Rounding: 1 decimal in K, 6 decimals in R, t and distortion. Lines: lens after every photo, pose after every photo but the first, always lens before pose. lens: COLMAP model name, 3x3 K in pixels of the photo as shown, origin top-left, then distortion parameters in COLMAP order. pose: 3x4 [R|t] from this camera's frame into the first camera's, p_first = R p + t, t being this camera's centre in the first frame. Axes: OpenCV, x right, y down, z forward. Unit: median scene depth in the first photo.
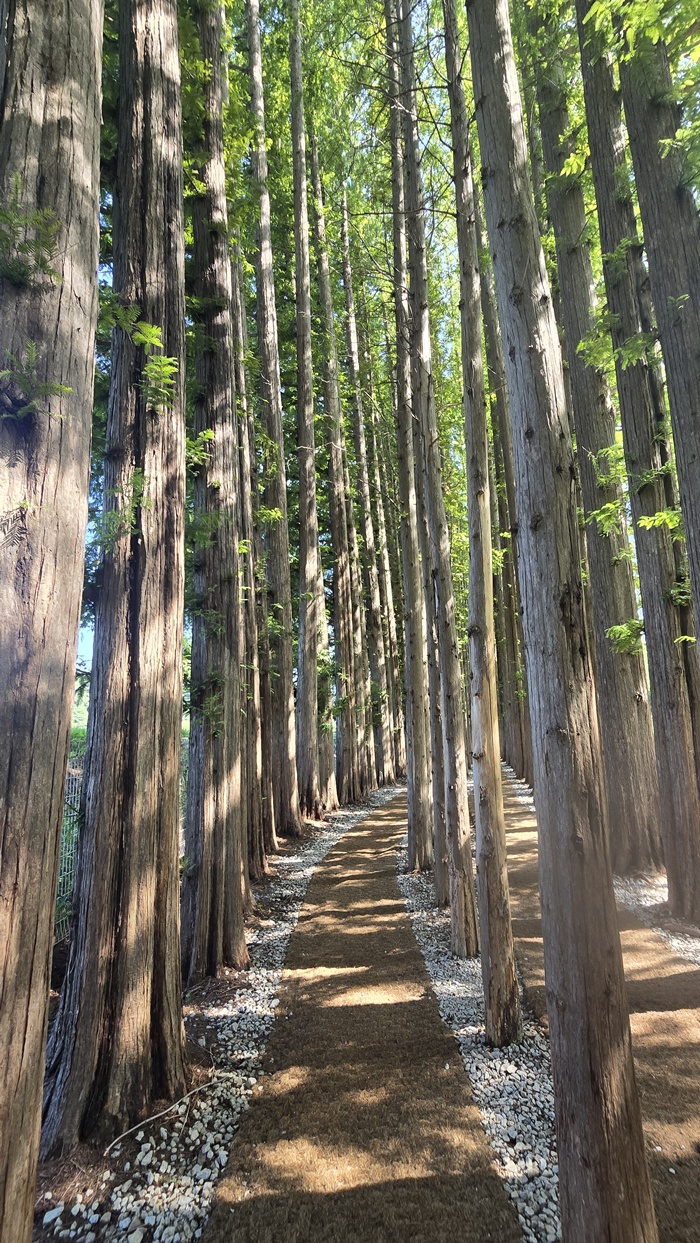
lens RADIAL K [[510.5, 0, 350.0], [0, 510.5, 621.5], [0, 0, 1]] dist [-0.009934, 0.003220]
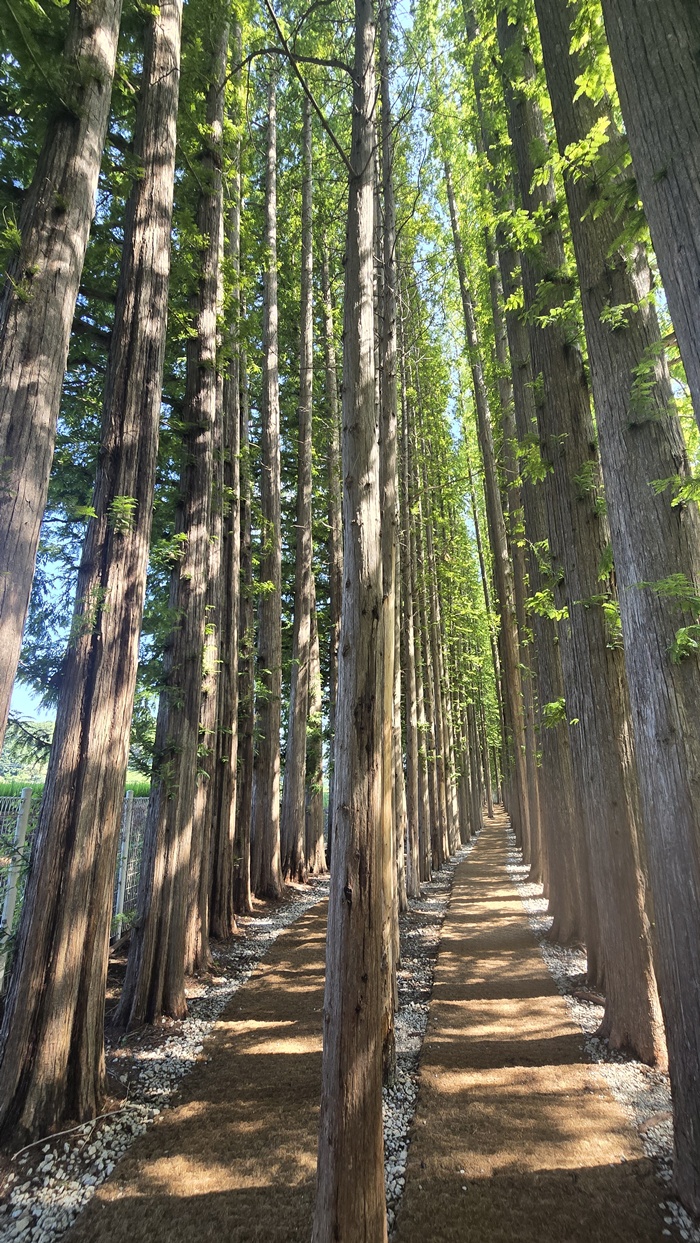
lens RADIAL K [[509.4, 0, 350.0], [0, 509.4, 621.5], [0, 0, 1]] dist [-0.008217, 0.003542]
pose [[0.999134, 0.011563, -0.039973, 0.244231], [-0.015870, 0.993895, -0.109184, -0.068970], [0.038467, 0.109724, 0.993218, -0.213088]]
